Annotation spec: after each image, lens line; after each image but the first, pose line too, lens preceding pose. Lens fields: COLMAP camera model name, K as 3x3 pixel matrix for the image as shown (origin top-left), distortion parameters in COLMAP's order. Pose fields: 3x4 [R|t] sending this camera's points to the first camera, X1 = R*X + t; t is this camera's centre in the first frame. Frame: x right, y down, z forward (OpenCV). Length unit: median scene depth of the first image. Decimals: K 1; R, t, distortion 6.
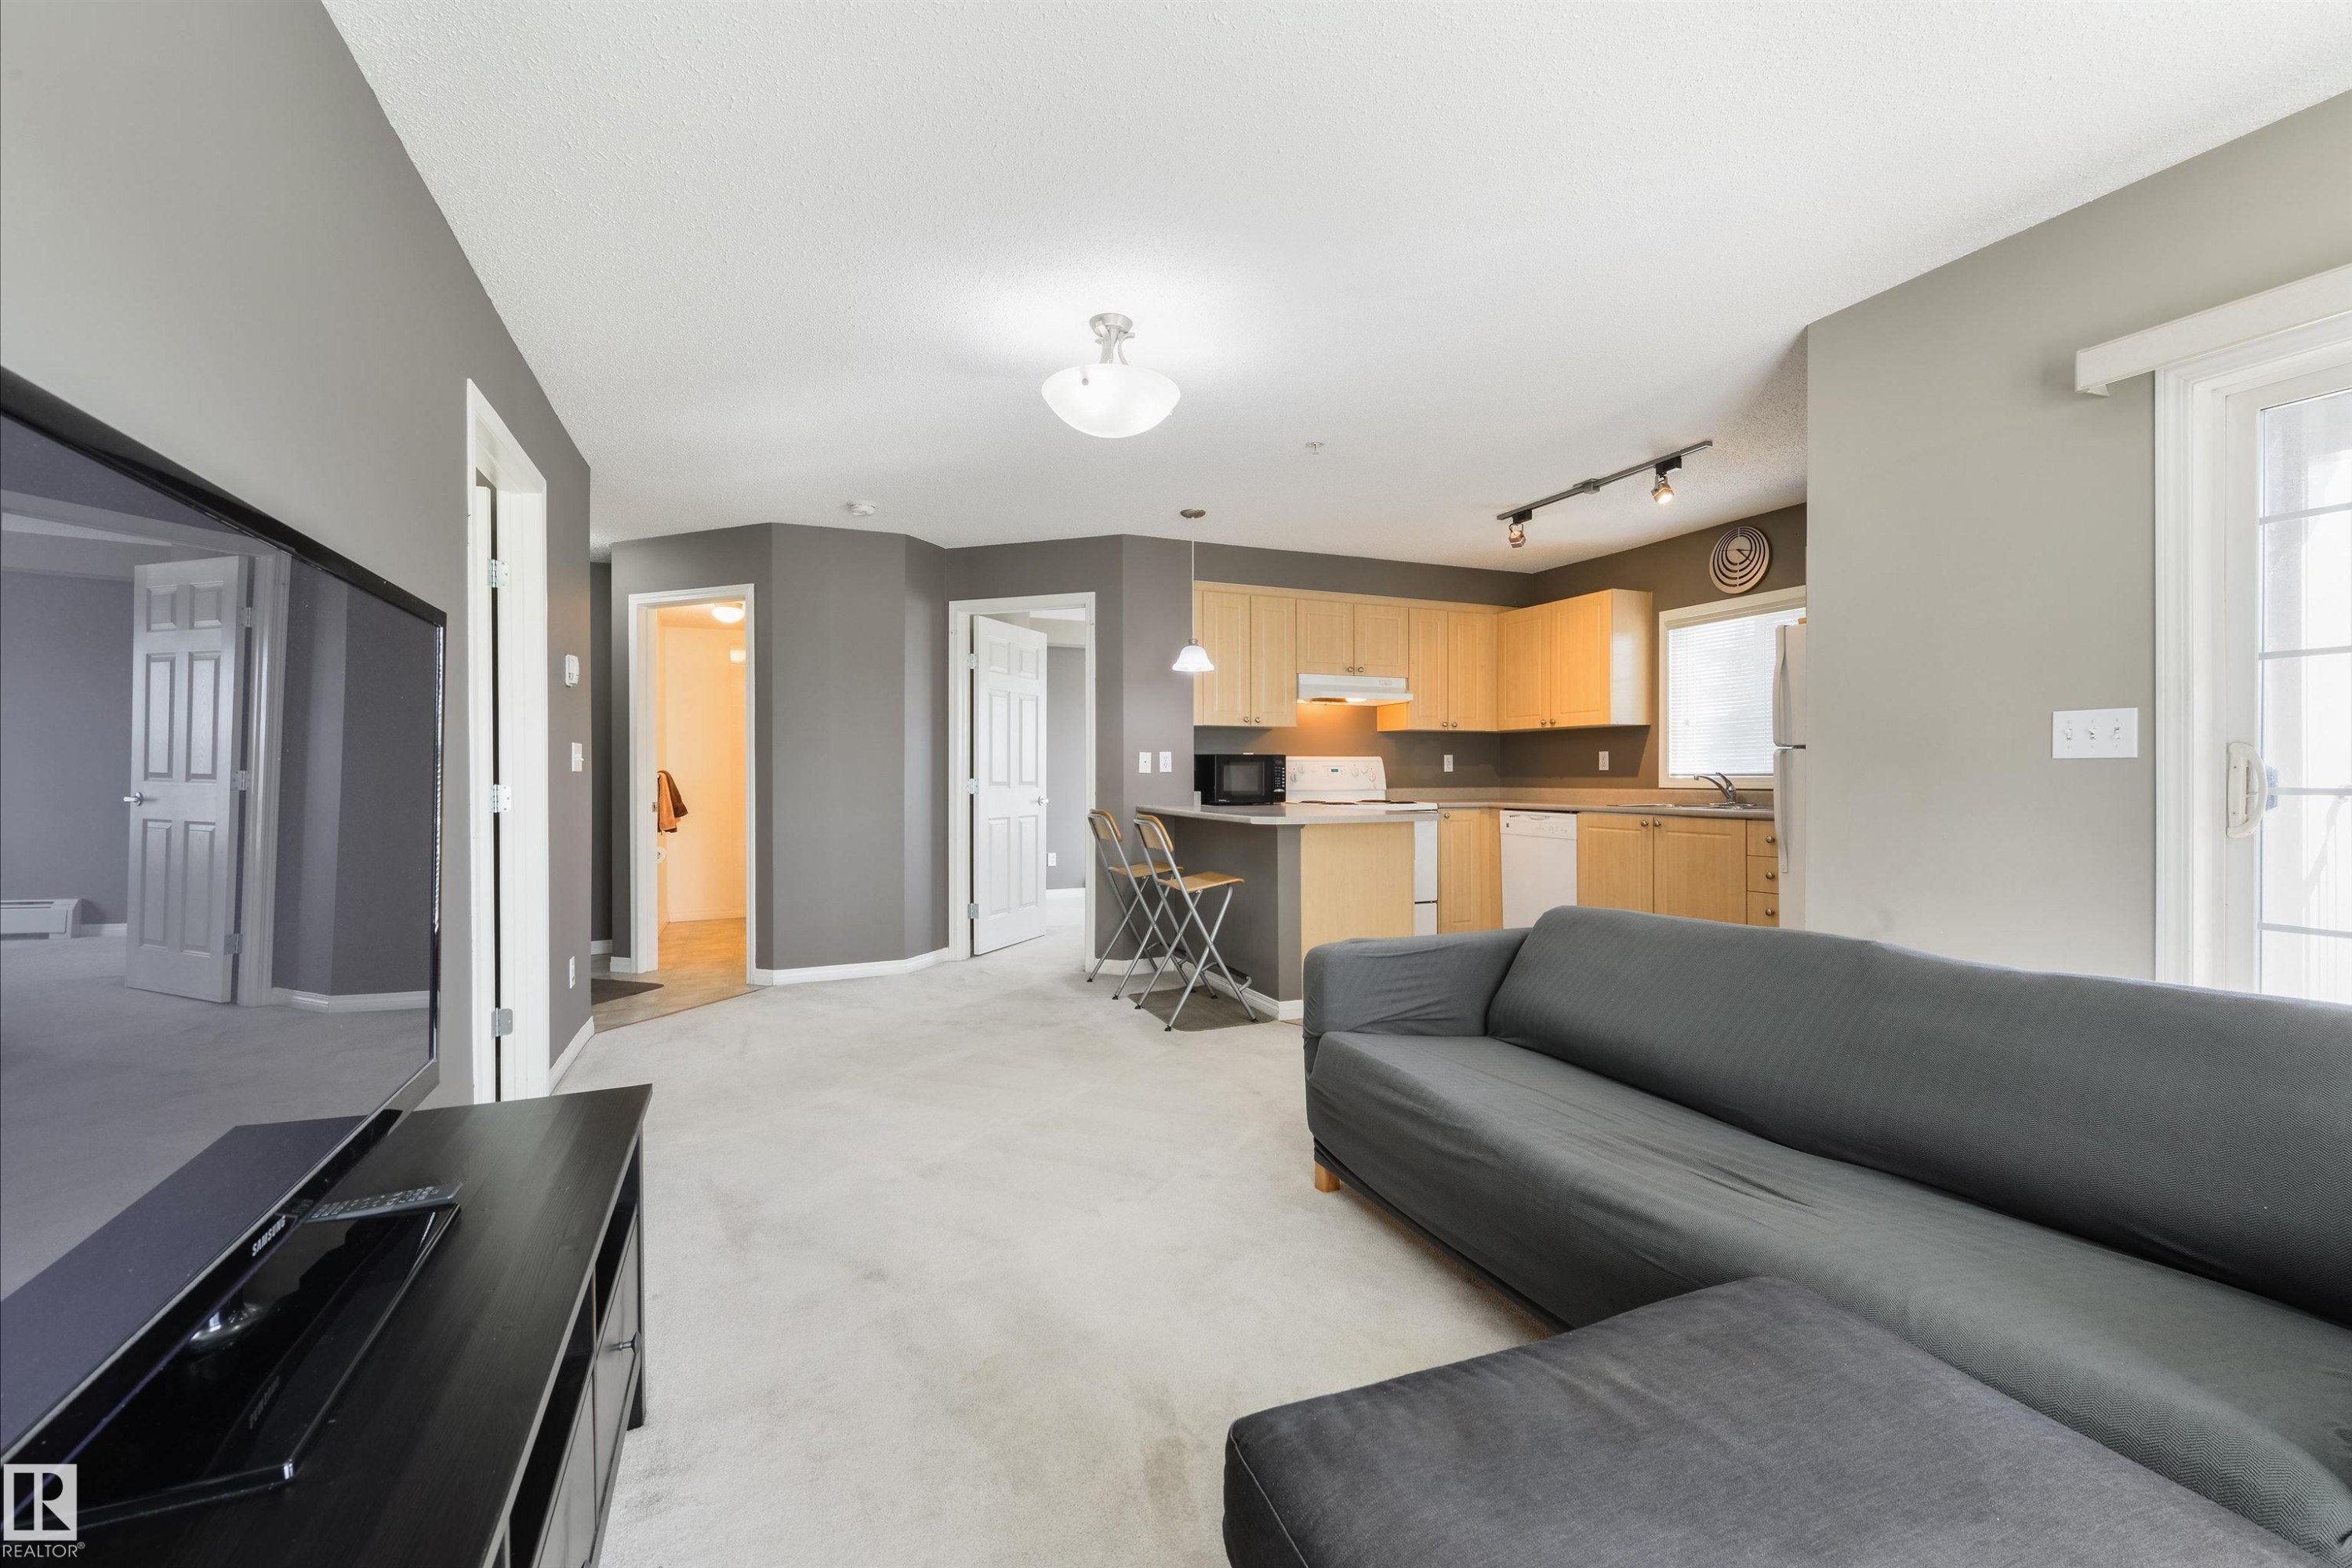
lens RADIAL K [[990.1, 0, 1193.5], [0, 990.1, 784.4], [0, 0, 1]] dist [0.003939, 0.000112]
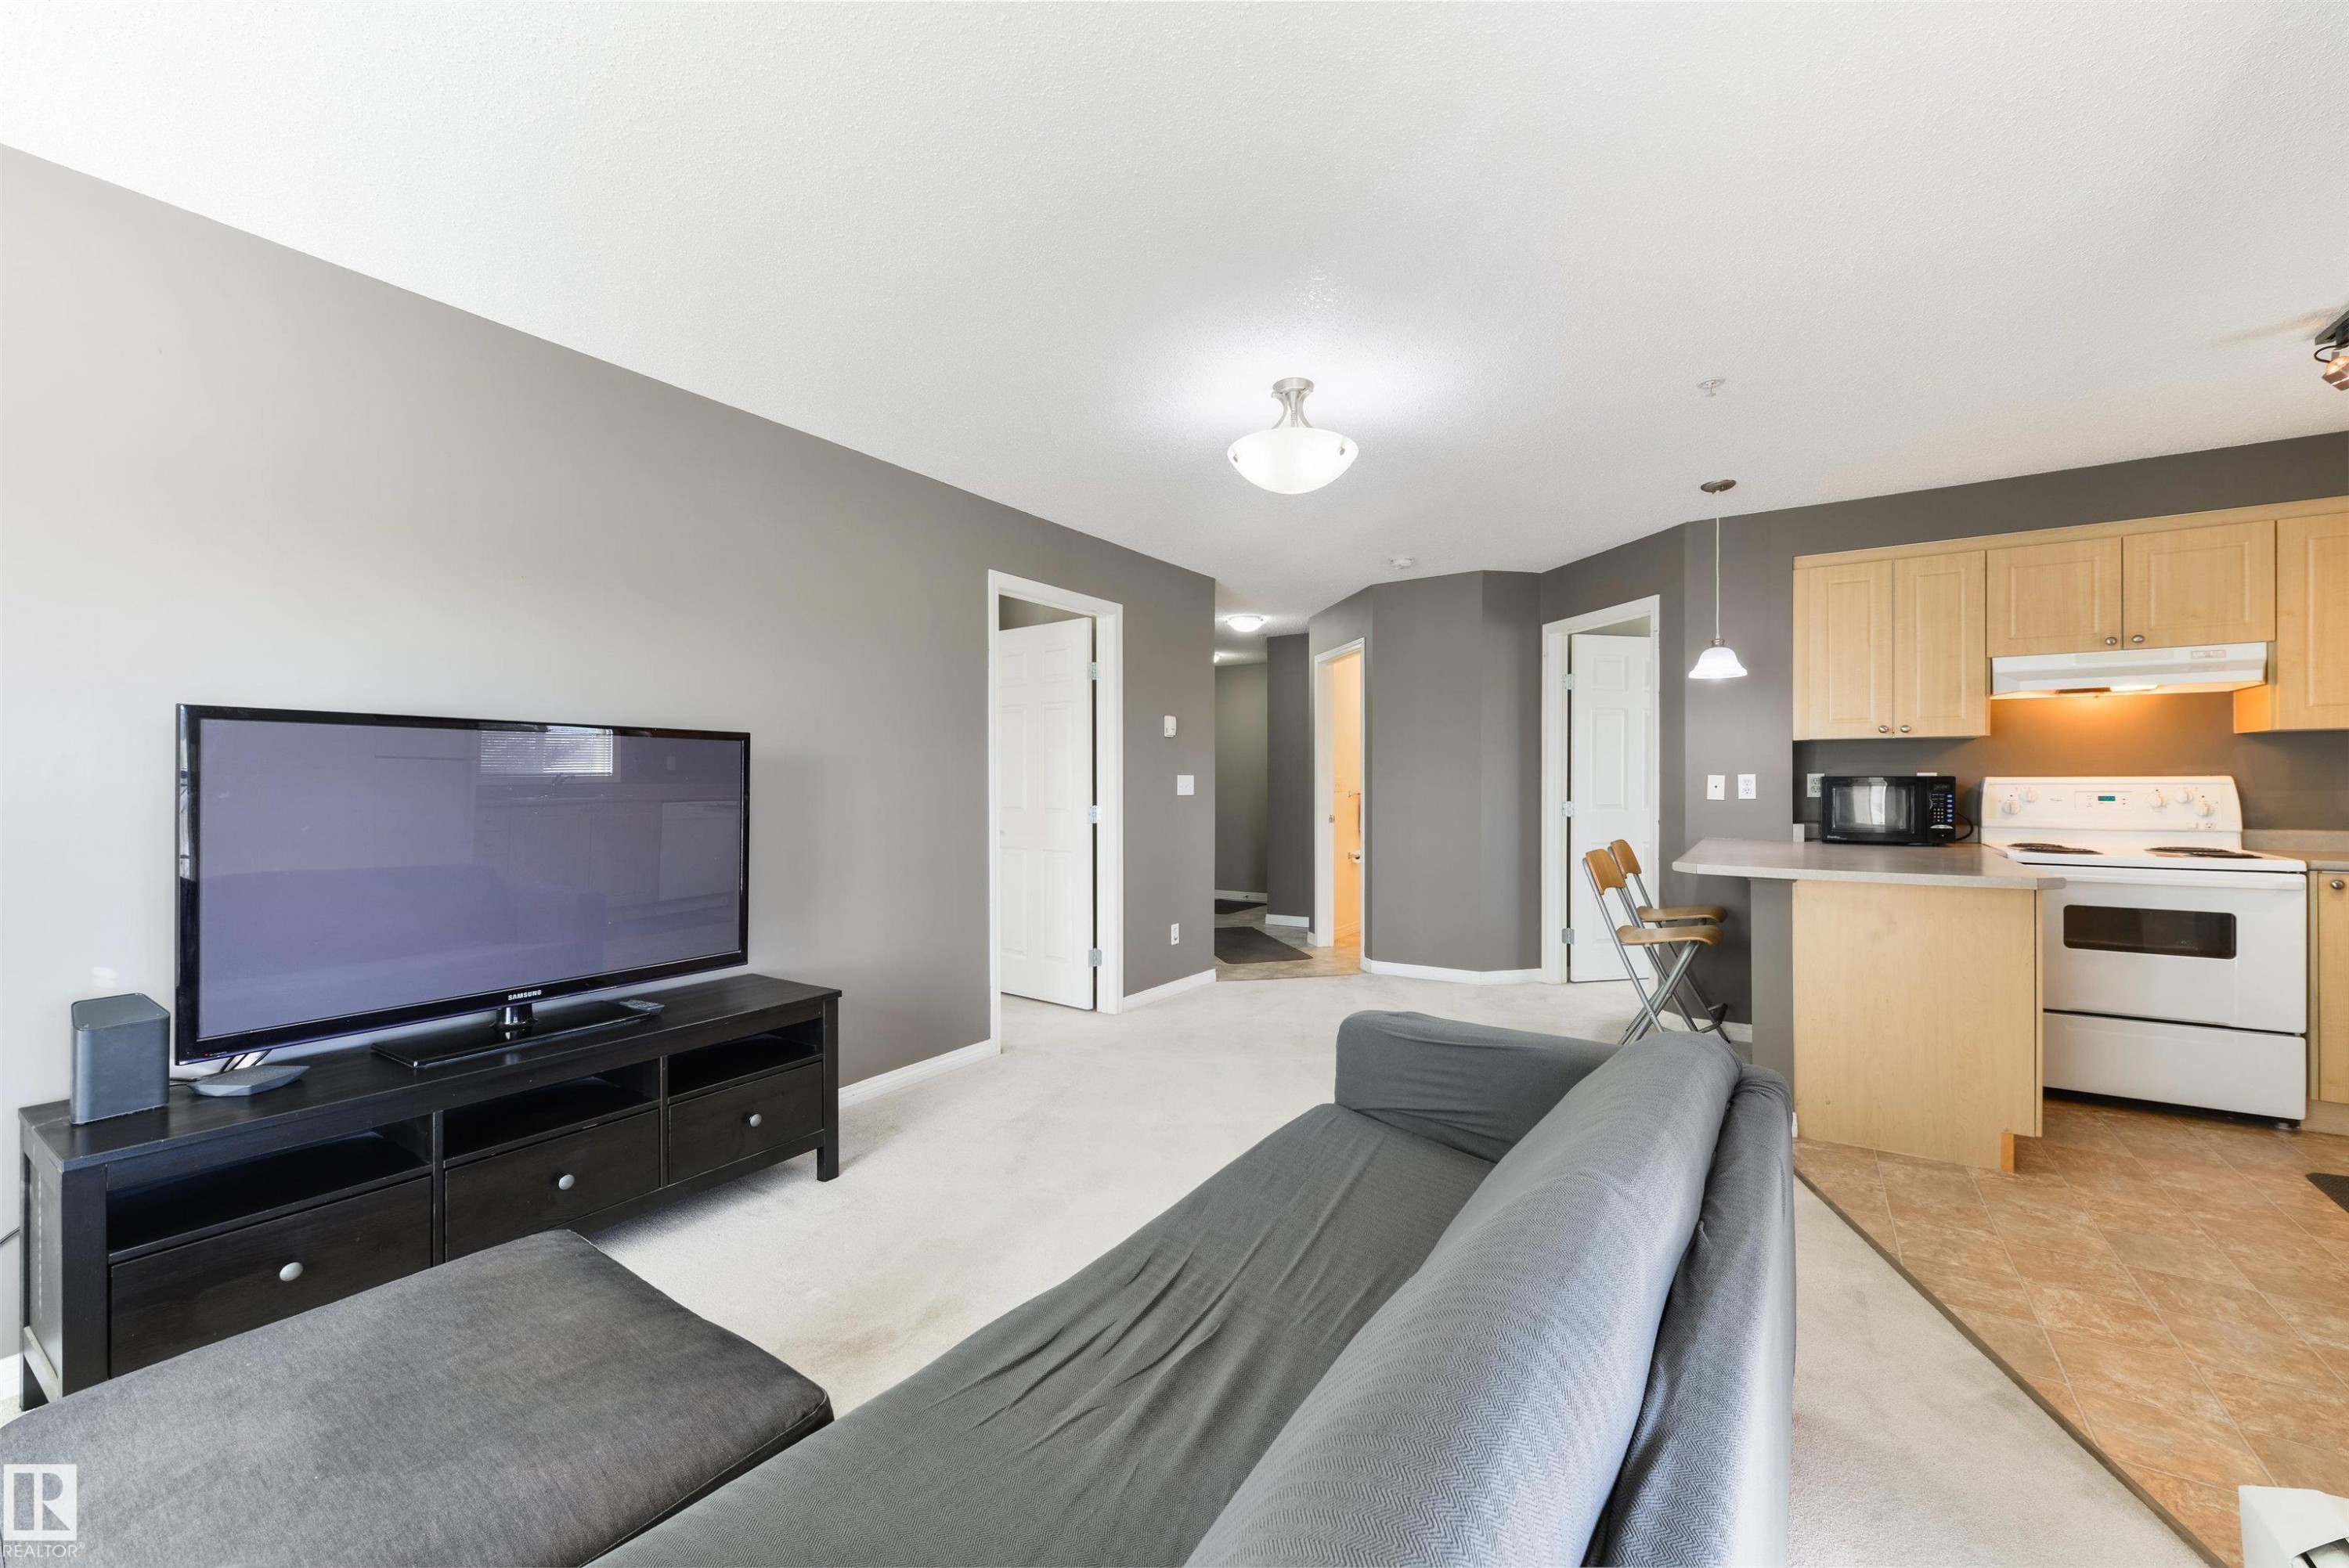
lens RADIAL K [[923.9, 0, 1184.3], [0, 923.9, 785.0], [0, 0, 1]] dist [0.001695, -0.001681]
pose [[0.547137, 0.005059, -0.837028, 0.353897], [-0.008377, 0.999965, 0.000568, -0.020241], [0.837001, 0.006701, 0.547160, 0.189778]]
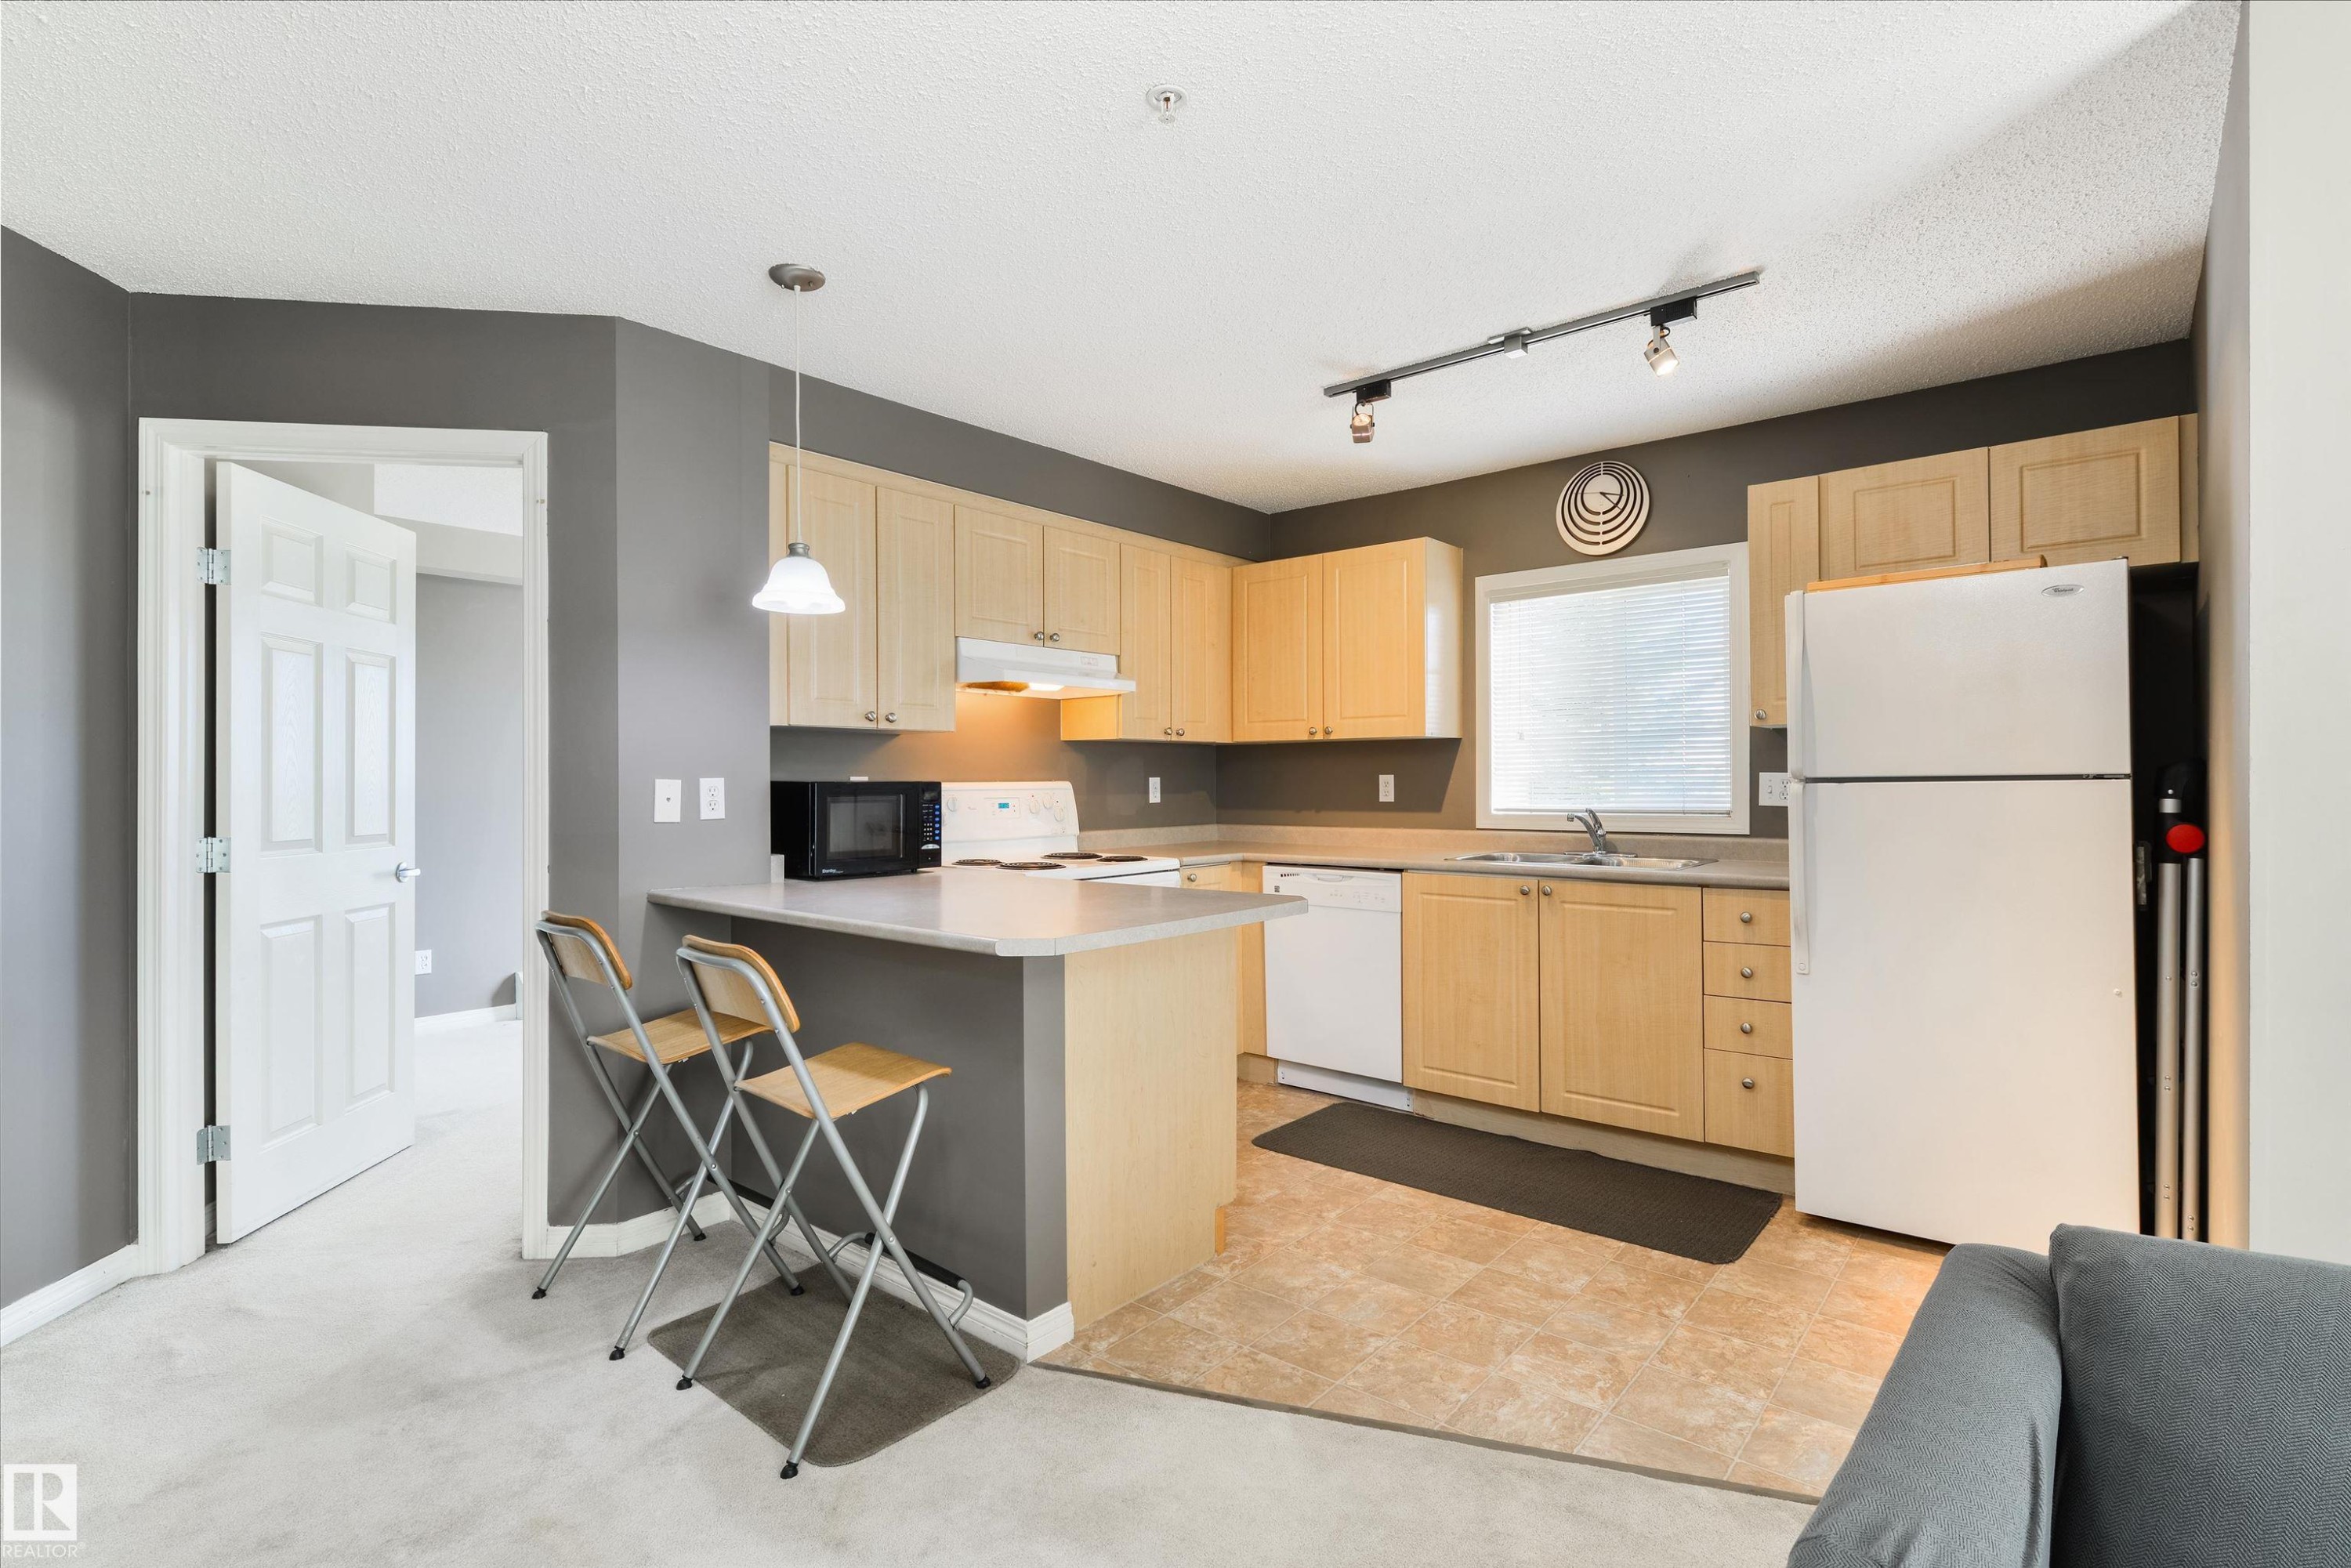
lens RADIAL K [[1117.0, 0, 1193.4], [0, 1117.0, 782.6], [0, 0, 1]] dist [0.003555, -0.001801]
pose [[0.892192, -0.002233, 0.451651, -0.065125], [0.006768, 0.999942, -0.008426, -0.023936], [-0.451606, 0.010574, 0.892155, 0.392006]]
